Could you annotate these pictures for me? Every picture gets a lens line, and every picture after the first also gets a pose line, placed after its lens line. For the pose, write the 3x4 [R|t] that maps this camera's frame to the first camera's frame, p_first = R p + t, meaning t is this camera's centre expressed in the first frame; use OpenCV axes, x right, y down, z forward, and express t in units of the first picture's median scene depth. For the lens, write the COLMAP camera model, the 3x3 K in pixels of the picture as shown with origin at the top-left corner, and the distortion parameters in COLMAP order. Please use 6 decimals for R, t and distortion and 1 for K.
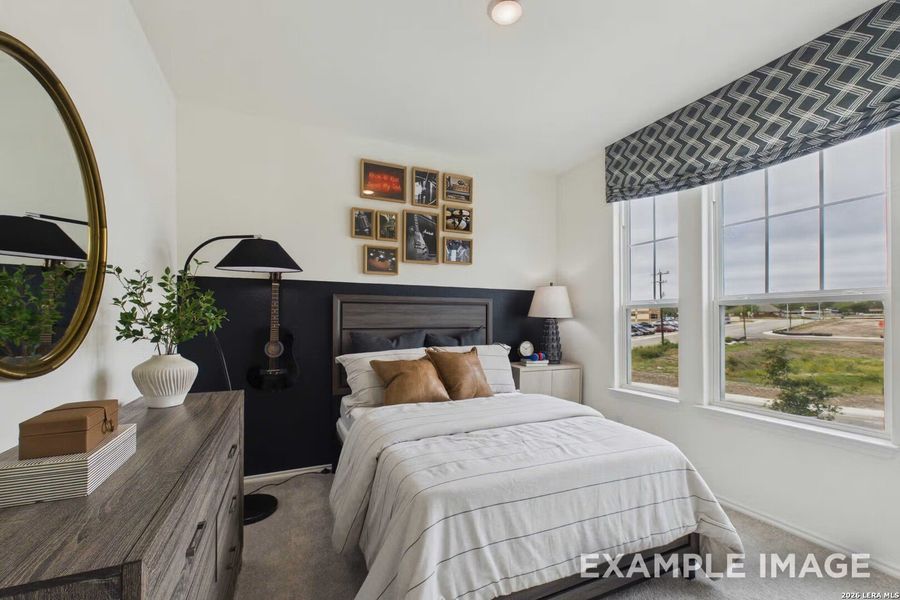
lens RADIAL K [[379.0, 0, 450.1], [0, 379.0, 318.3], [0, 0, 1]] dist [0.000487, -0.000023]
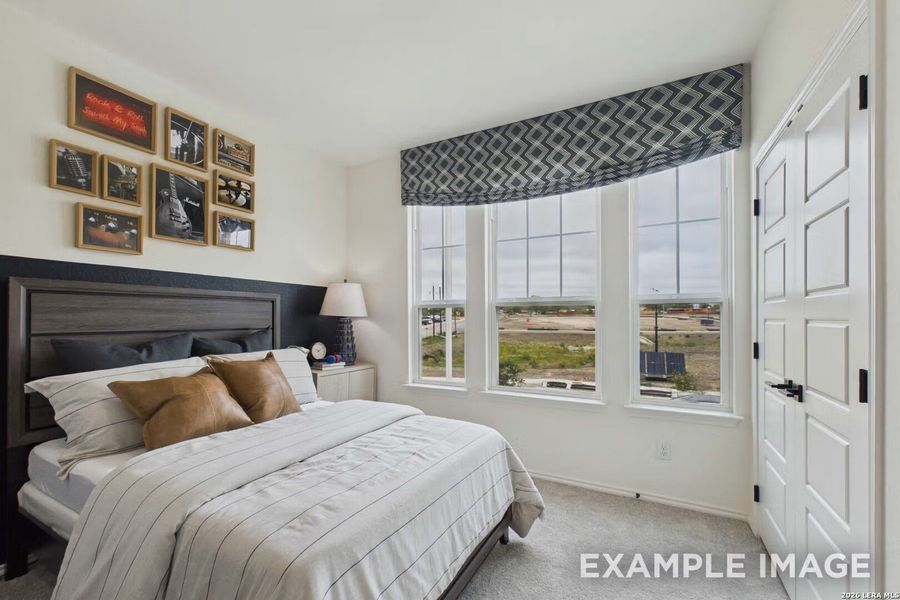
lens RADIAL K [[379.0, 0, 450.1], [0, 379.0, 318.3], [0, 0, 1]] dist [0.000487, -0.000023]
pose [[0.795564, -0.002746, 0.605864, -0.119188], [0.000331, 0.999992, 0.004097, -0.001058], [-0.605870, -0.003059, 0.795558, 0.112356]]
